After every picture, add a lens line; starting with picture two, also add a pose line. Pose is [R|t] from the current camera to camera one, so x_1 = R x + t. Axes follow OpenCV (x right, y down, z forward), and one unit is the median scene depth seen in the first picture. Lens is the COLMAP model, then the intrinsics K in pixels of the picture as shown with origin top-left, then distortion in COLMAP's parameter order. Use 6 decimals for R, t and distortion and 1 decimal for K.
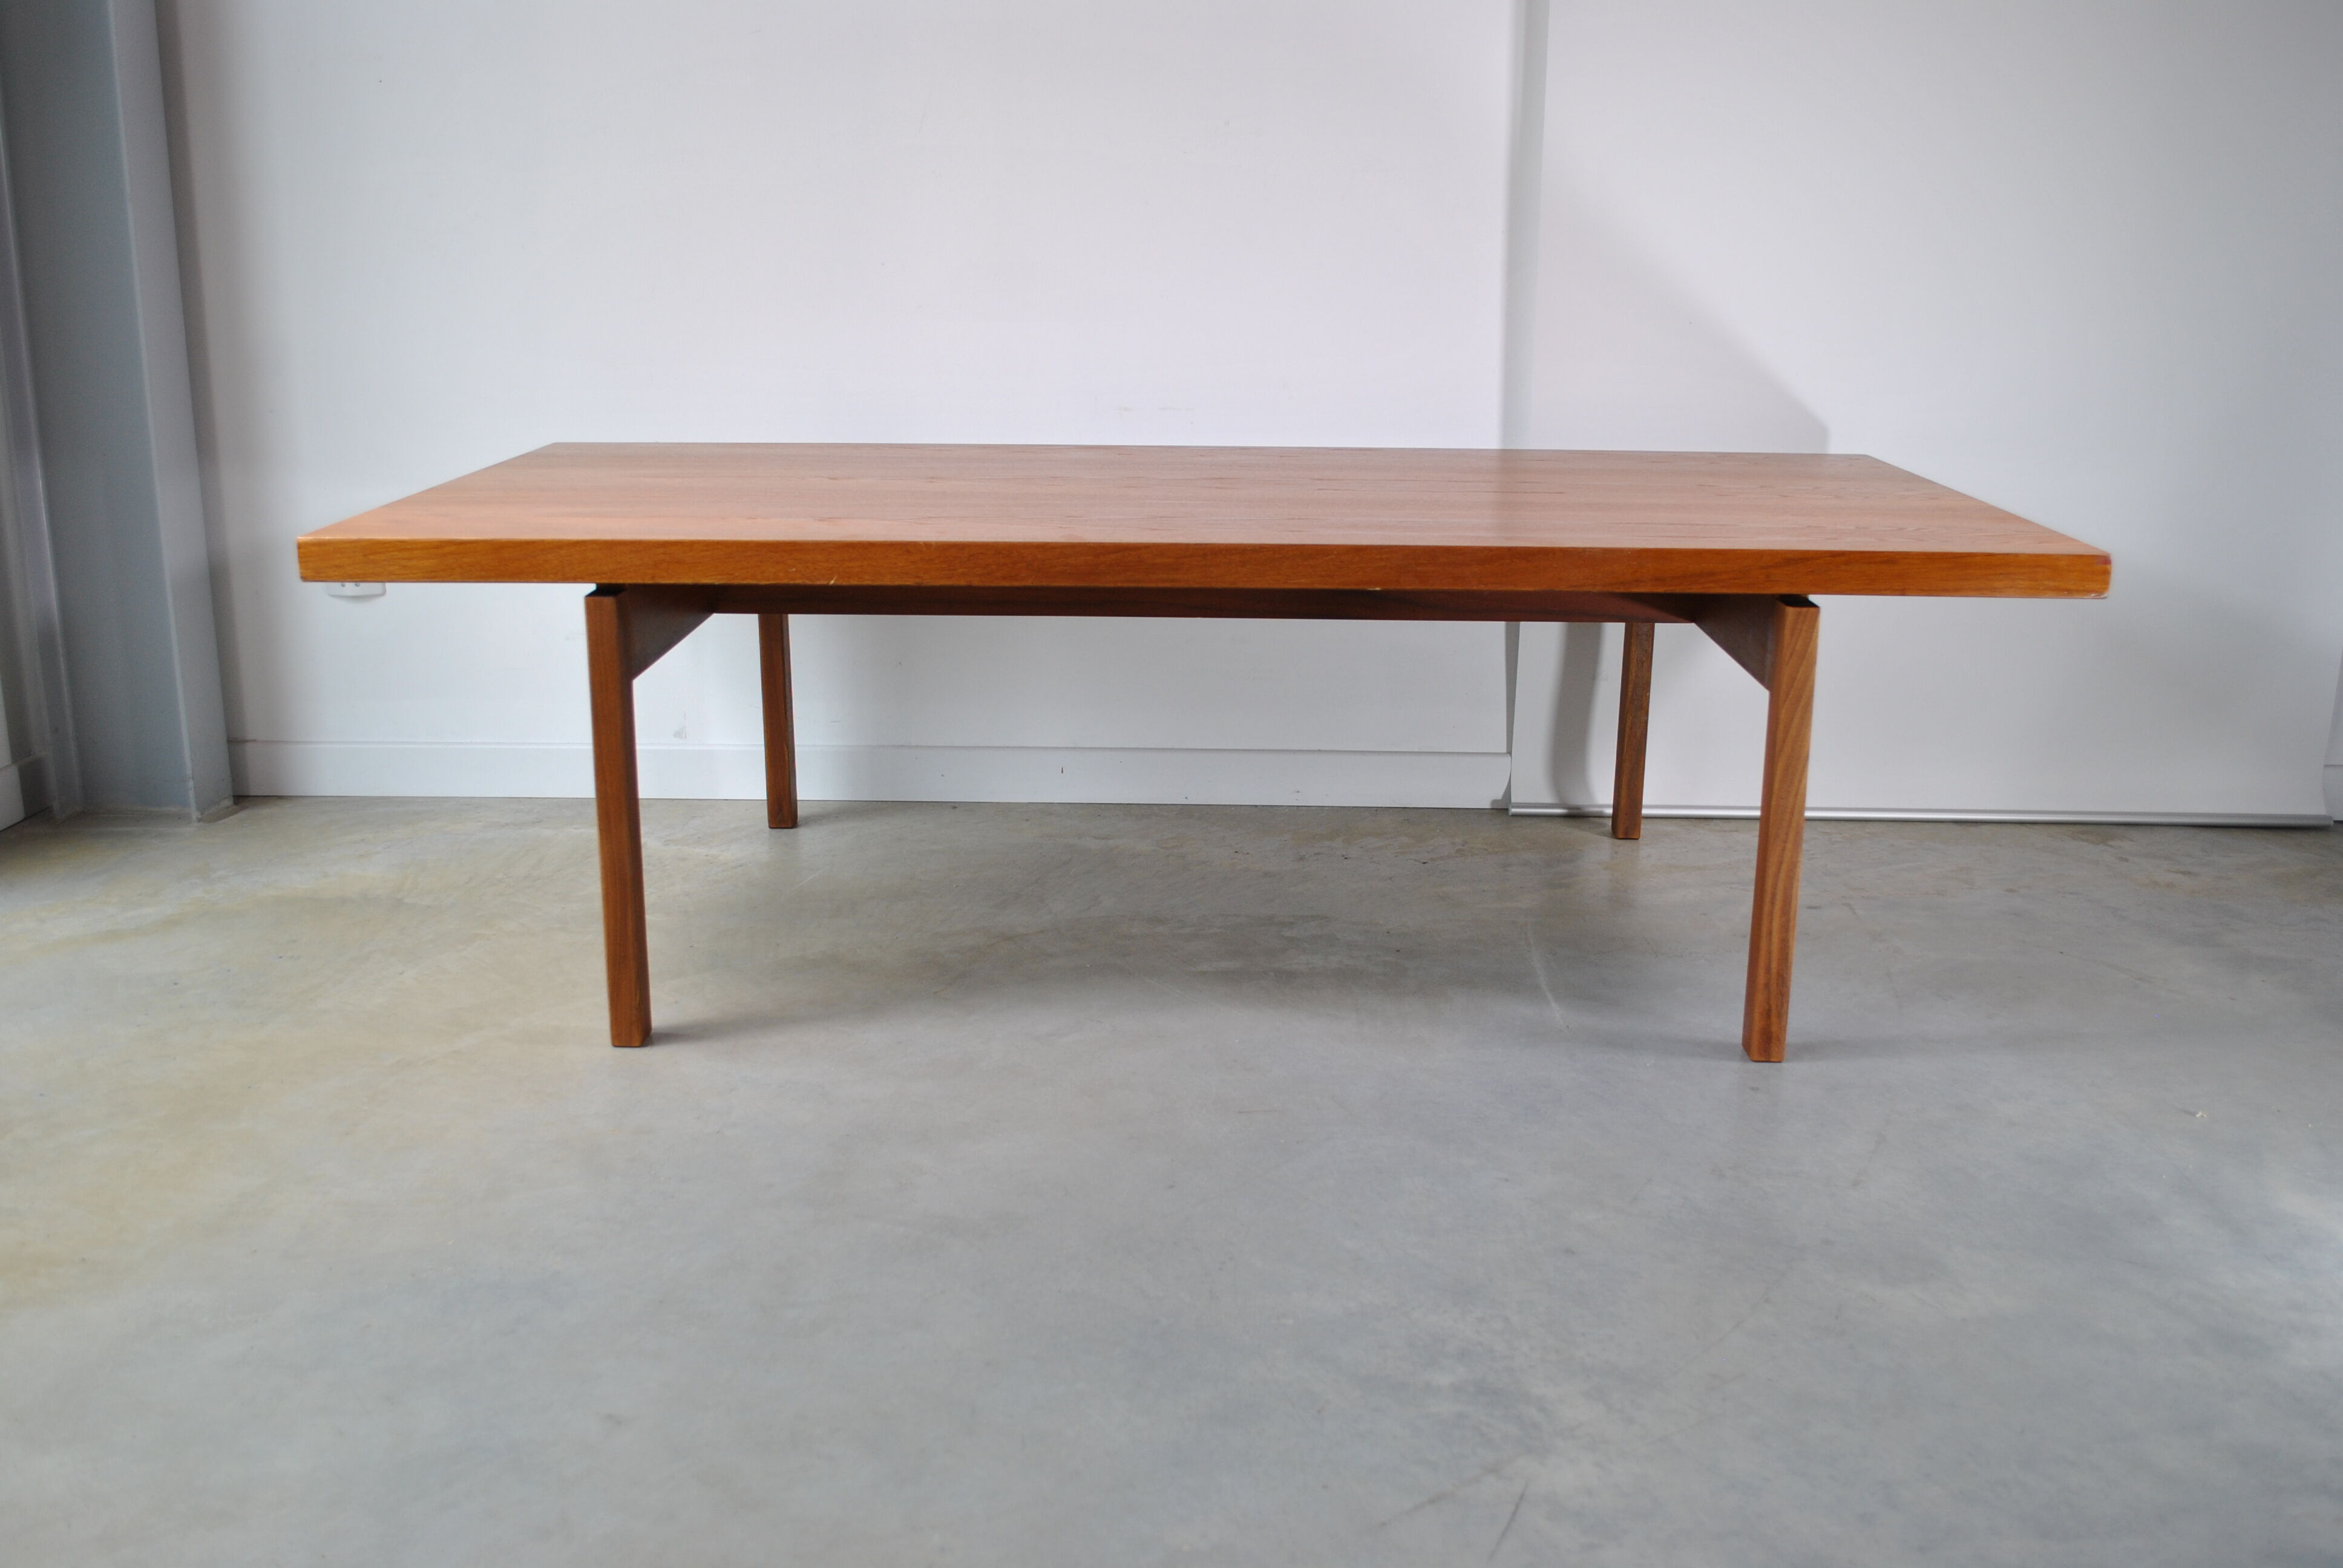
lens RADIAL K [[2167.1, 0, 1180.4], [0, 2167.1, 783.6], [0, 0, 1]] dist [-0.069209, 0.010915]
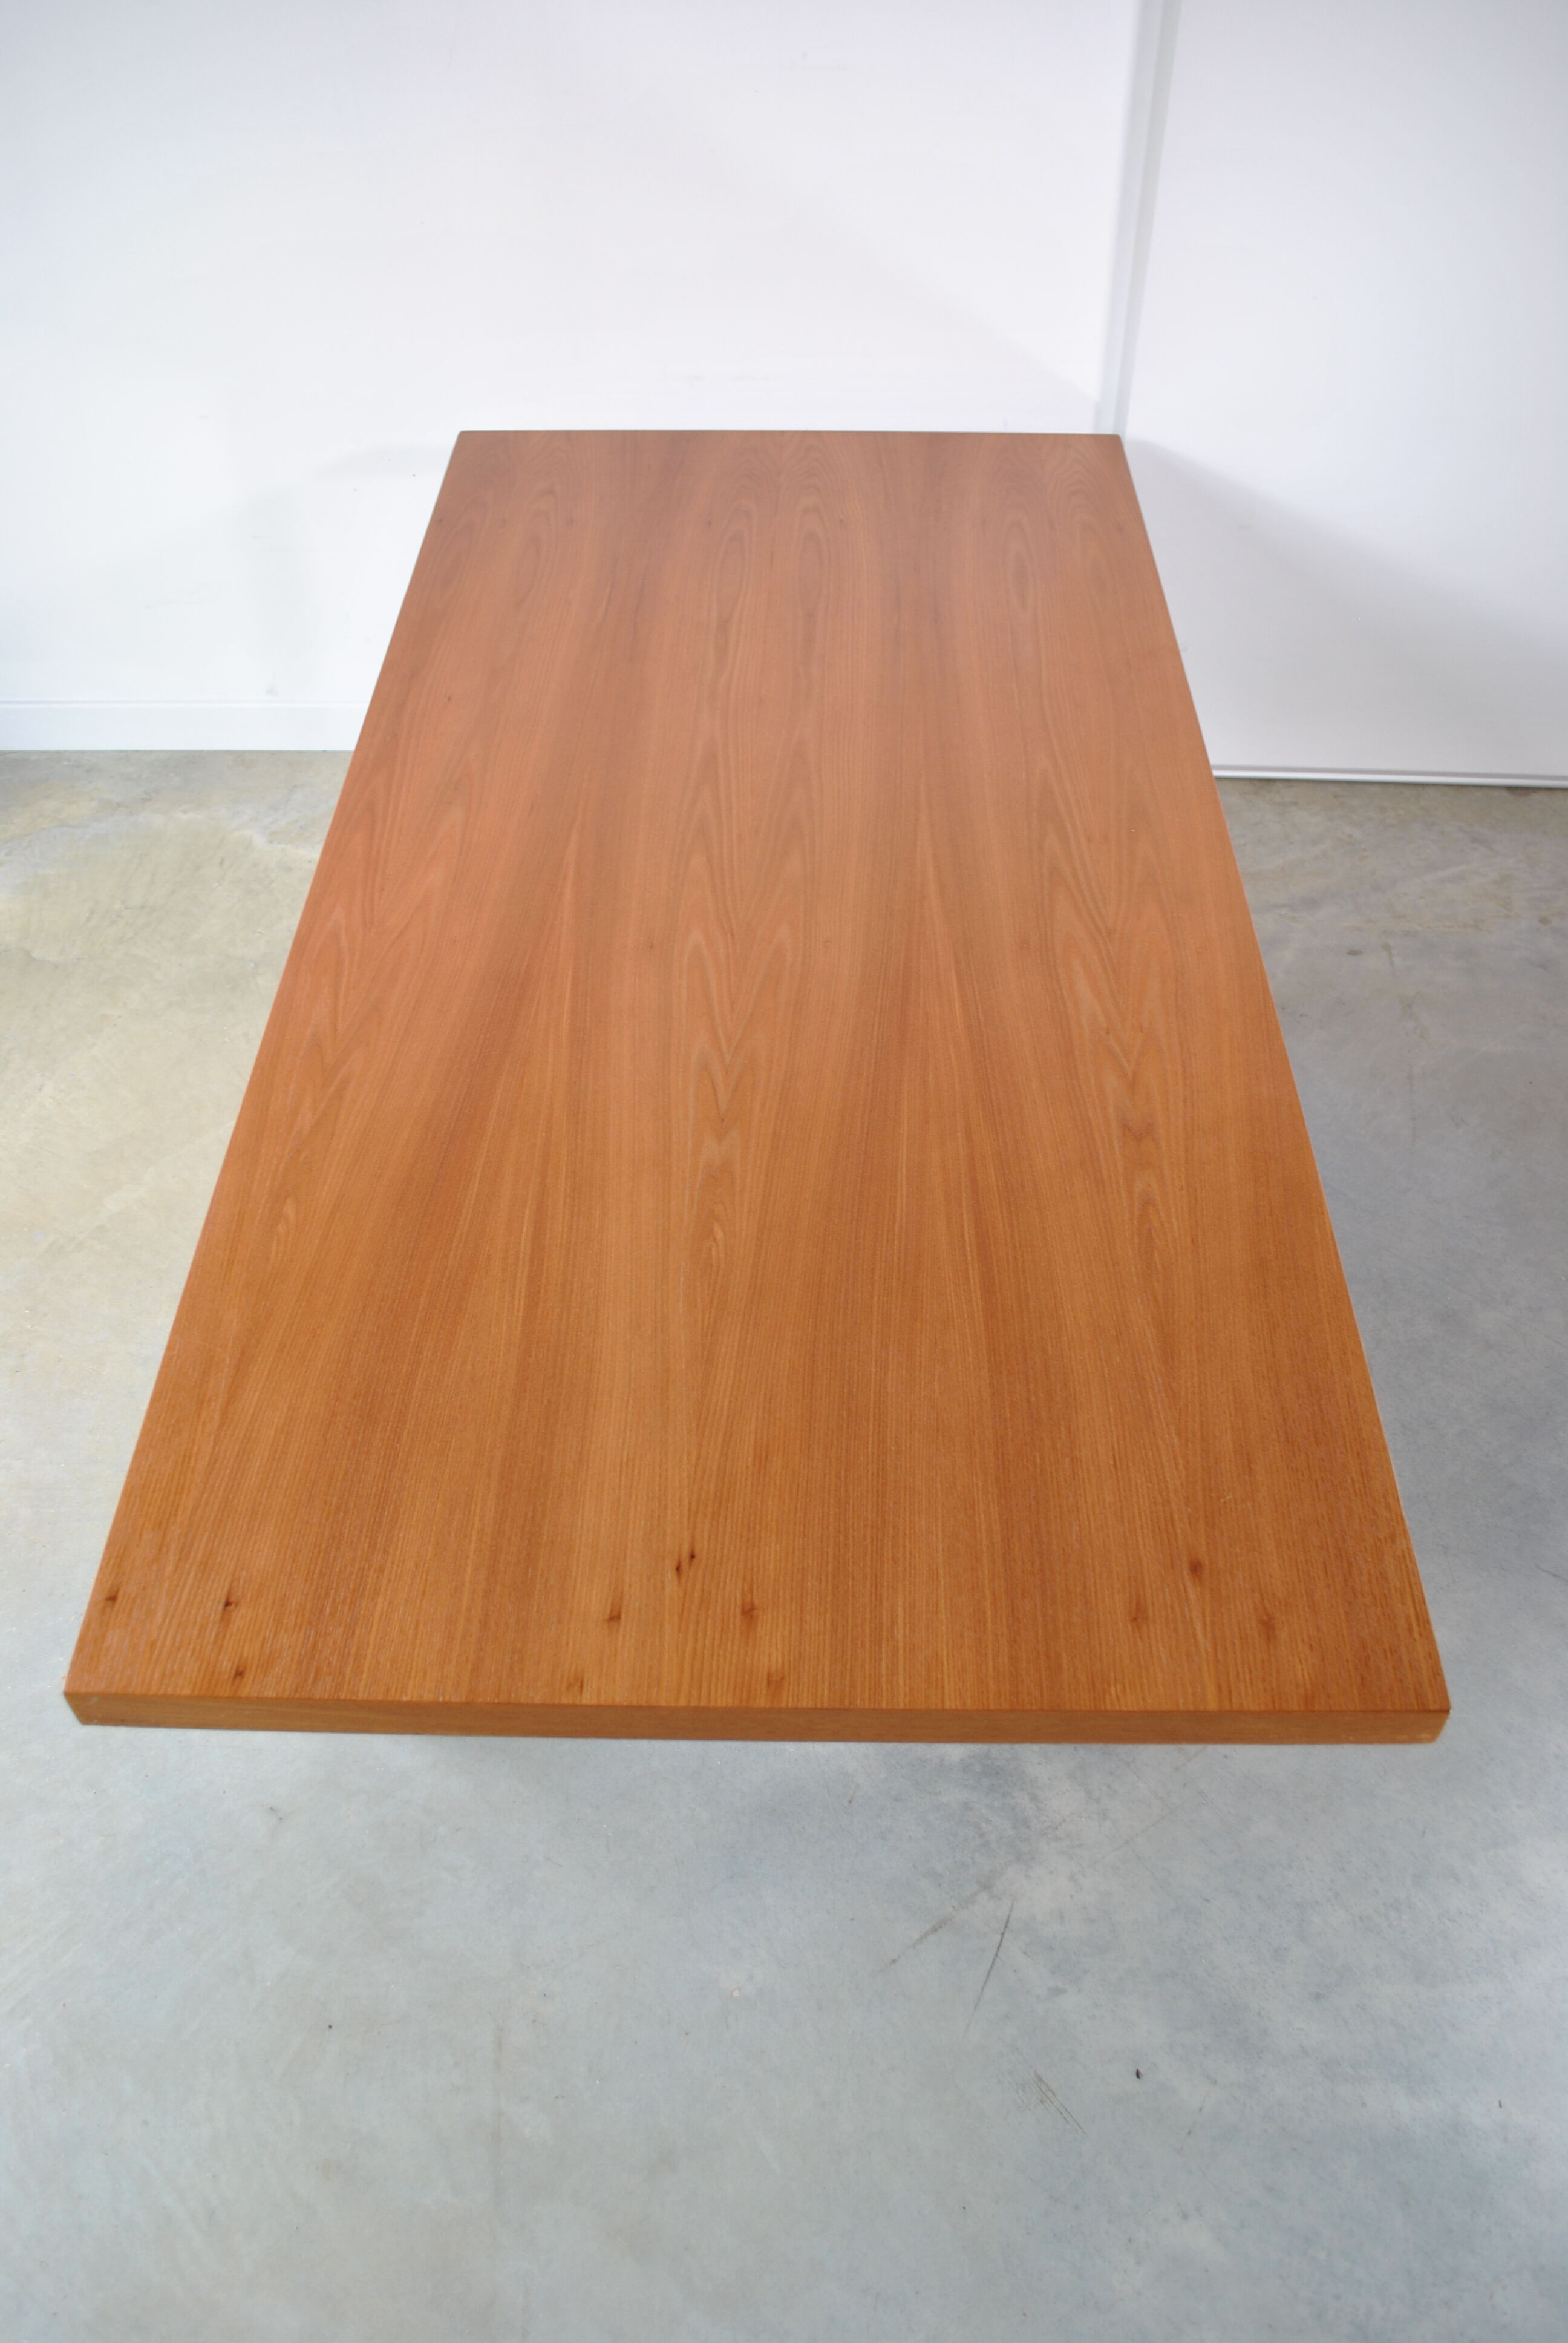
lens RADIAL K [[1839.6, 0, 784.0], [0, 1839.6, 1171.5], [0, 0, 1]] dist [-0.078512, 0.007384]
pose [[0.999947, -0.001685, -0.010201, 0.025559], [0.006713, 0.856153, 0.516679, -0.367988], [0.007863, -0.516720, 0.856119, 0.201660]]
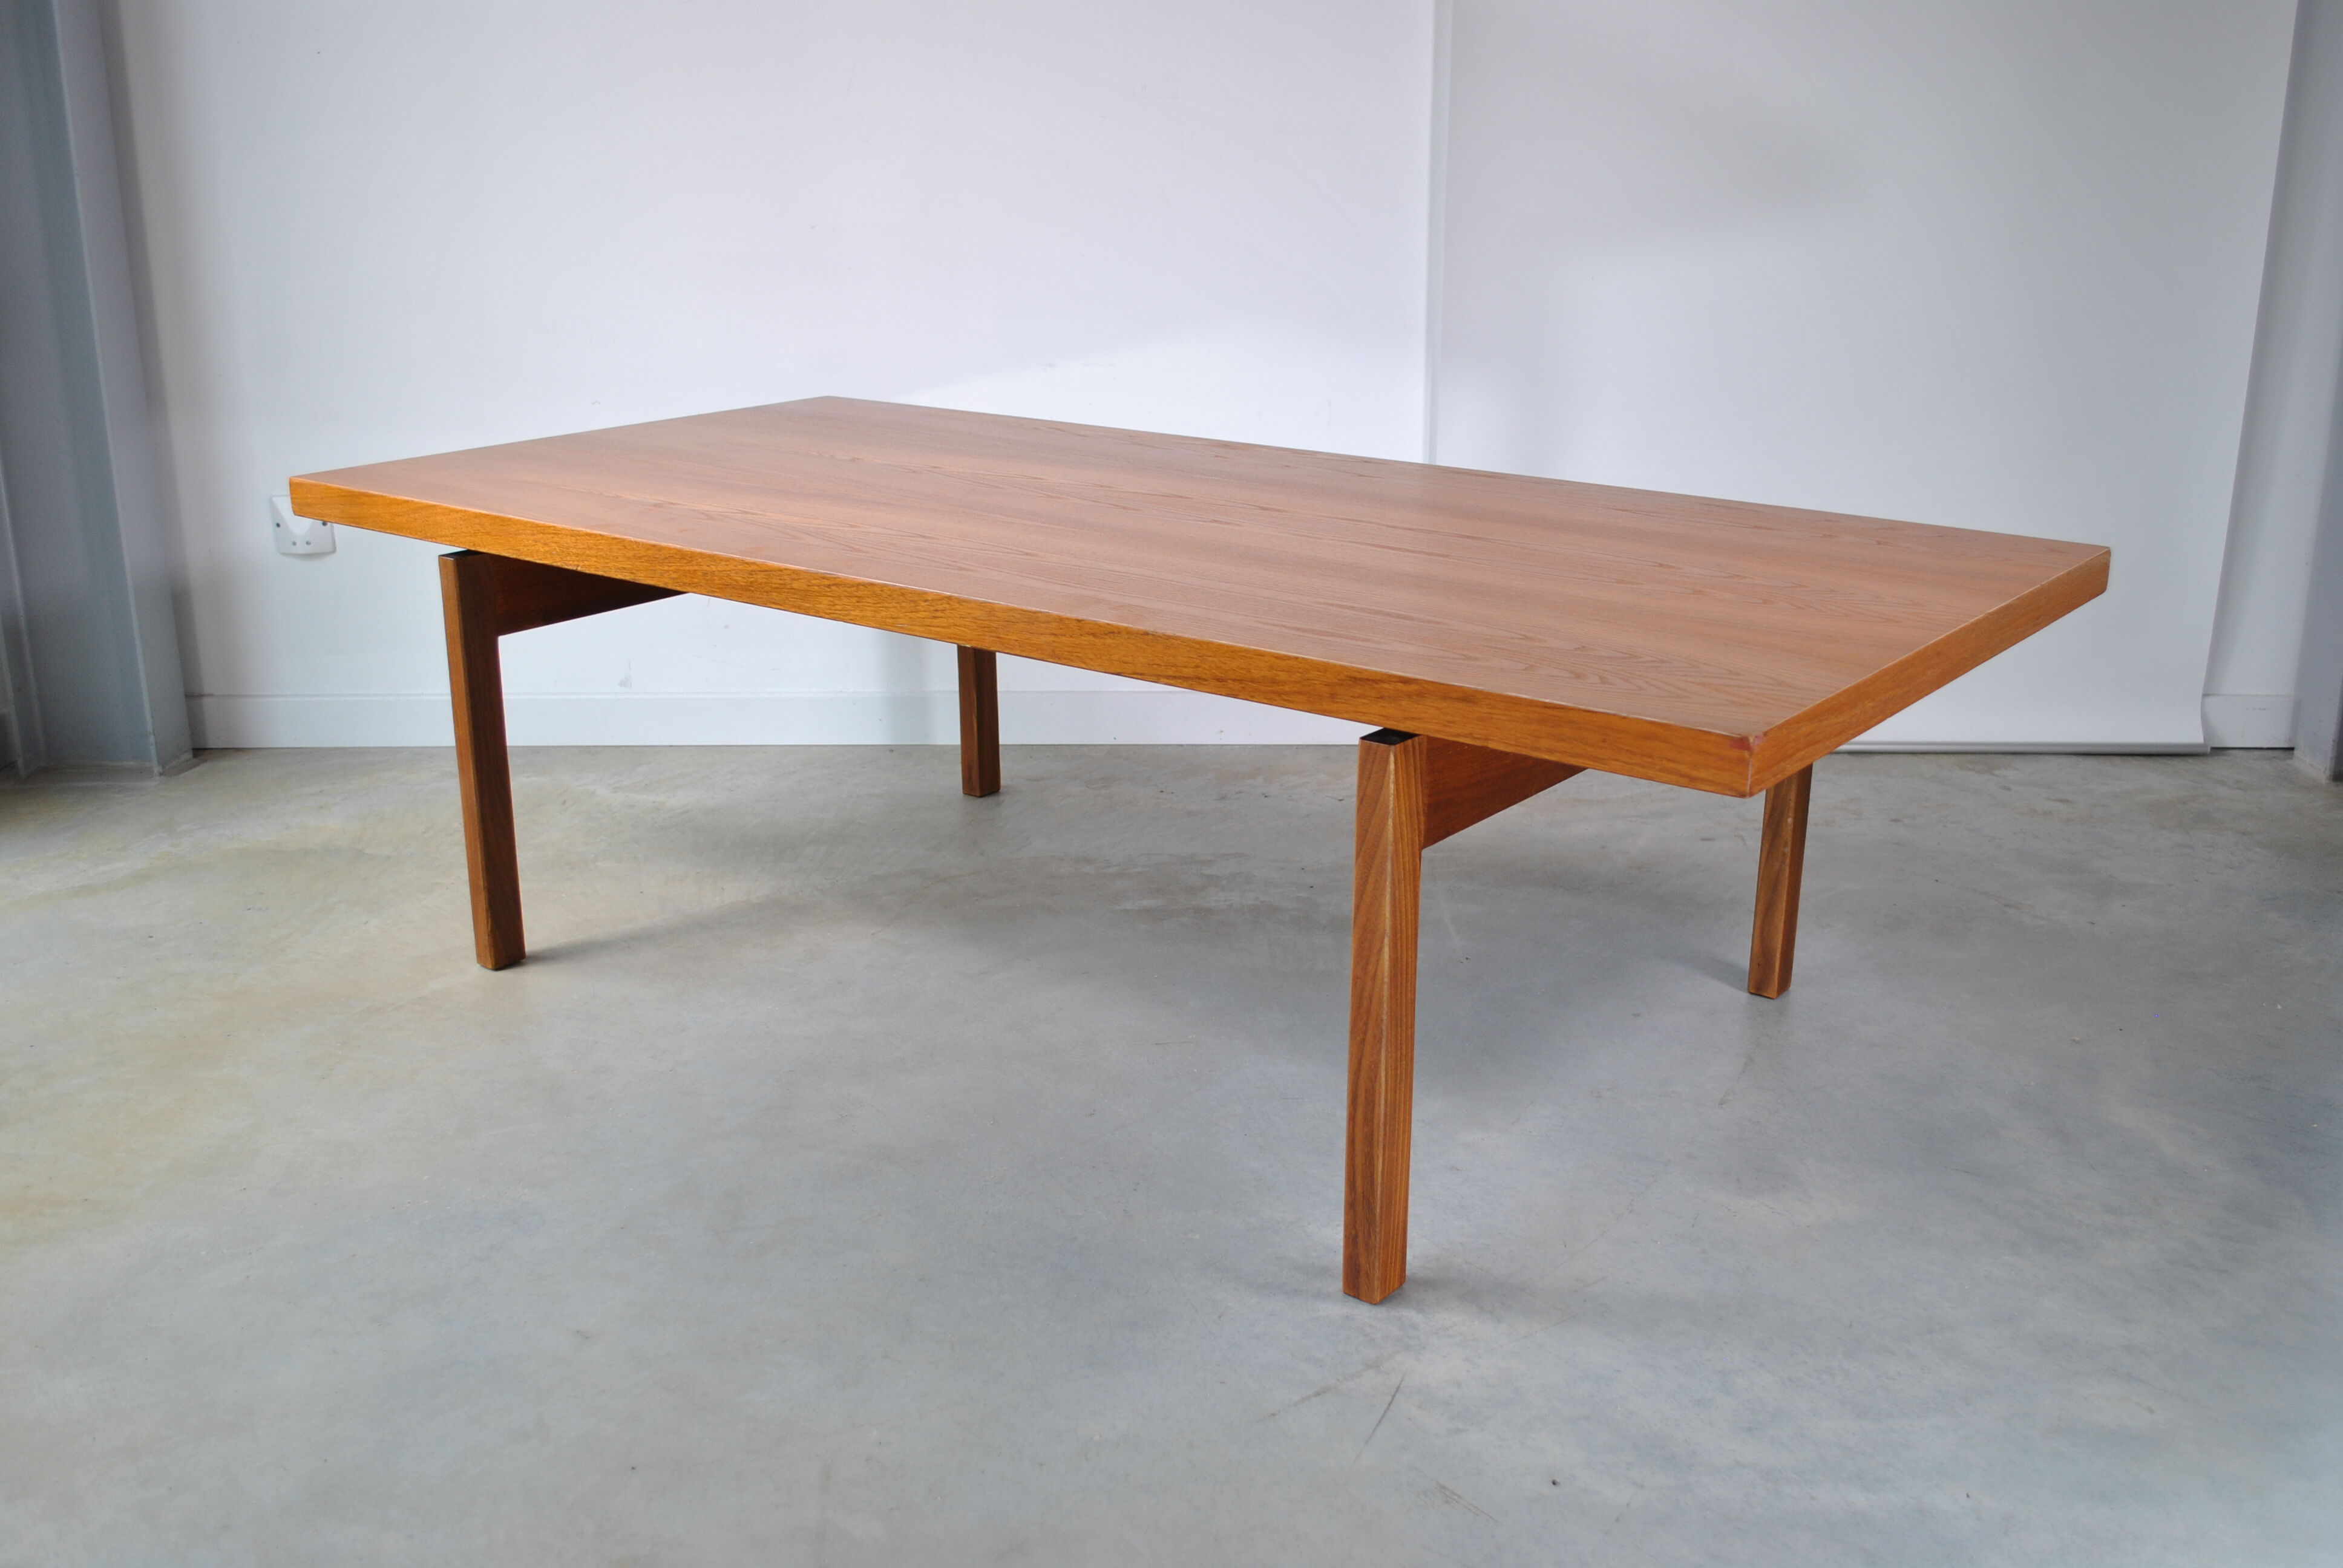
lens RADIAL K [[2204.3, 0, 1179.2], [0, 2204.3, 782.5], [0, 0, 1]] dist [-0.066715, 0.009540]
pose [[0.999712, -0.013234, 0.020043, 0.016422], [0.012414, 0.999103, 0.040487, -0.019876], [-0.020561, -0.040226, 0.998979, -0.080207]]
